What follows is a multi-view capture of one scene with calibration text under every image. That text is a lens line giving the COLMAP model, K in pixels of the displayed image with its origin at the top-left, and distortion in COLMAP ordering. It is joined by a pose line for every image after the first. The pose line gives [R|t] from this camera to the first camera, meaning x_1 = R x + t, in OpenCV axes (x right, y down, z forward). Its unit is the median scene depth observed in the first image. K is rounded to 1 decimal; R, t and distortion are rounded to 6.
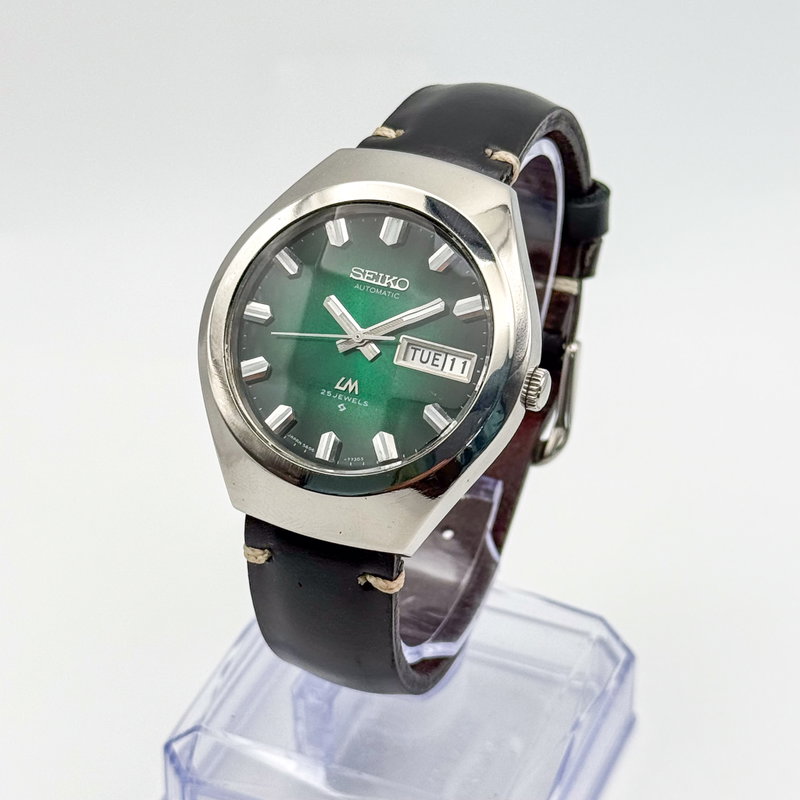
lens RADIAL K [[2467.5, 0, 400.0], [0, 2467.5, 400.0], [0, 0, 1]] dist [0.247763, -0.371108]
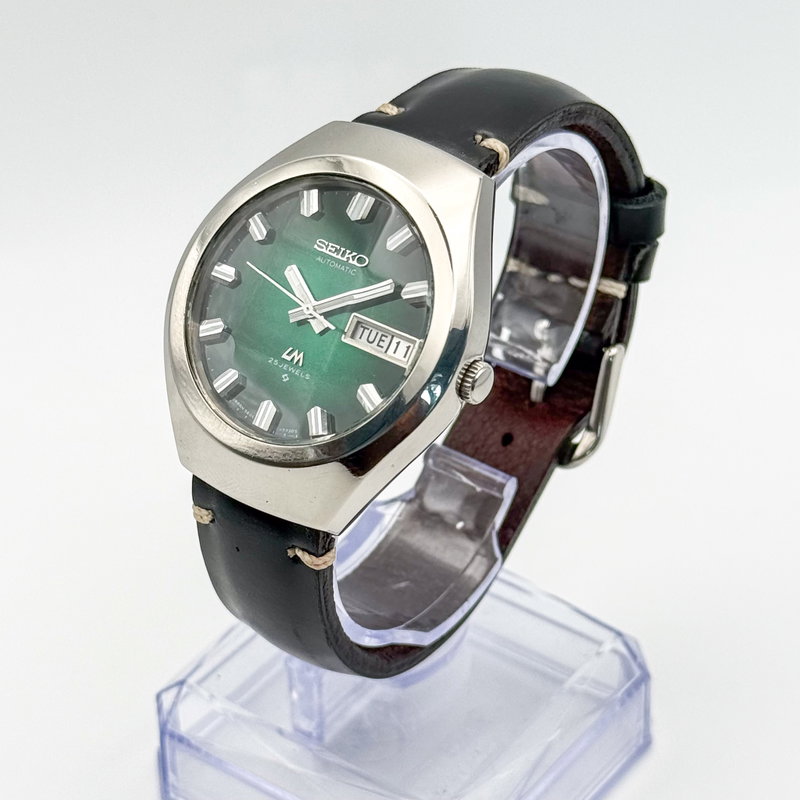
lens RADIAL K [[2467.5, 0, 400.0], [0, 2467.5, 400.0], [0, 0, 1]] dist [0.247763, -0.371108]
pose [[0.969693, 0.118763, -0.213522, 0.231734], [-0.118247, 0.992867, 0.015232, -0.008506], [0.213808, 0.010478, 0.976819, 0.036798]]
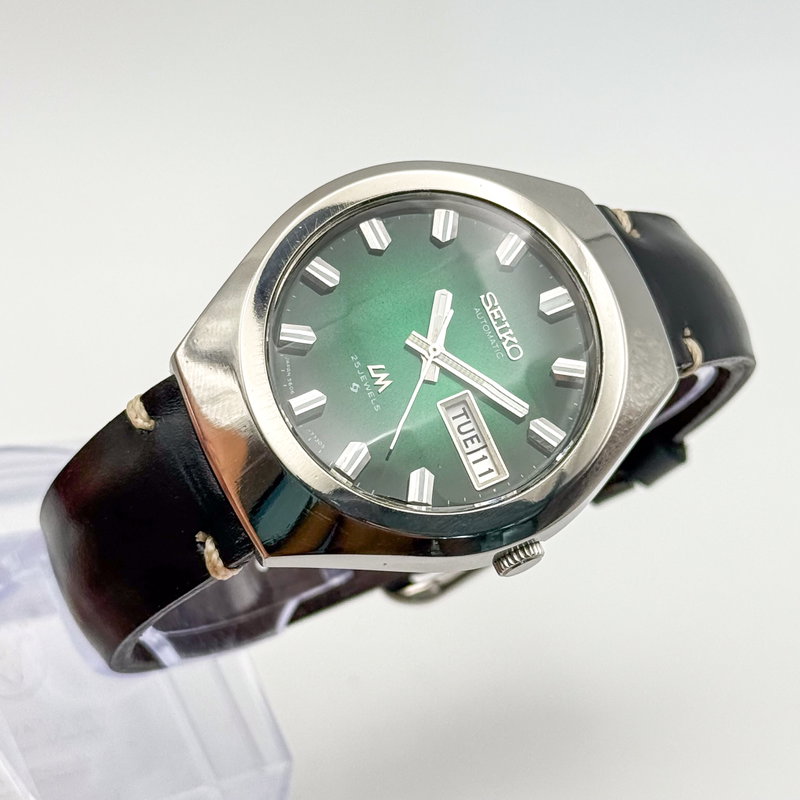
lens RADIAL K [[2467.5, 0, 400.0], [0, 2467.5, 400.0], [0, 0, 1]] dist [0.247763, -0.371108]
pose [[0.616215, 0.781720, 0.095881, -0.088689], [-0.777175, 0.623275, -0.086761, 0.064416], [-0.127583, -0.021053, 0.991605, 0.179790]]
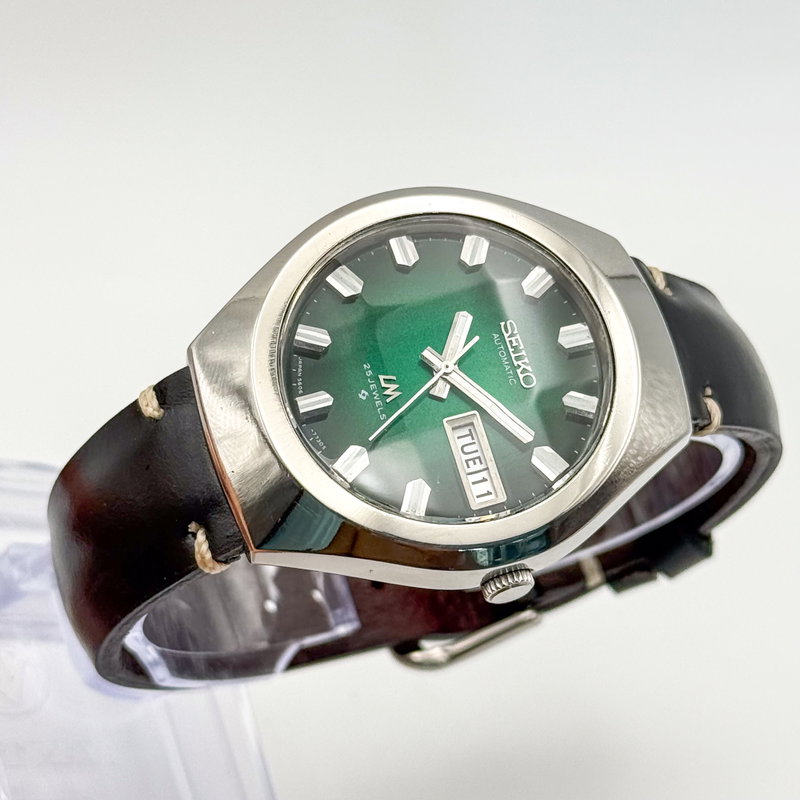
lens RADIAL K [[2467.5, 0, 400.0], [0, 2467.5, 400.0], [0, 0, 1]] dist [0.247763, -0.371108]
pose [[0.524006, 0.851300, -0.026581, 0.006106], [-0.848623, 0.519192, -0.101382, 0.075903], [-0.072506, 0.075682, 0.994492, 0.179032]]
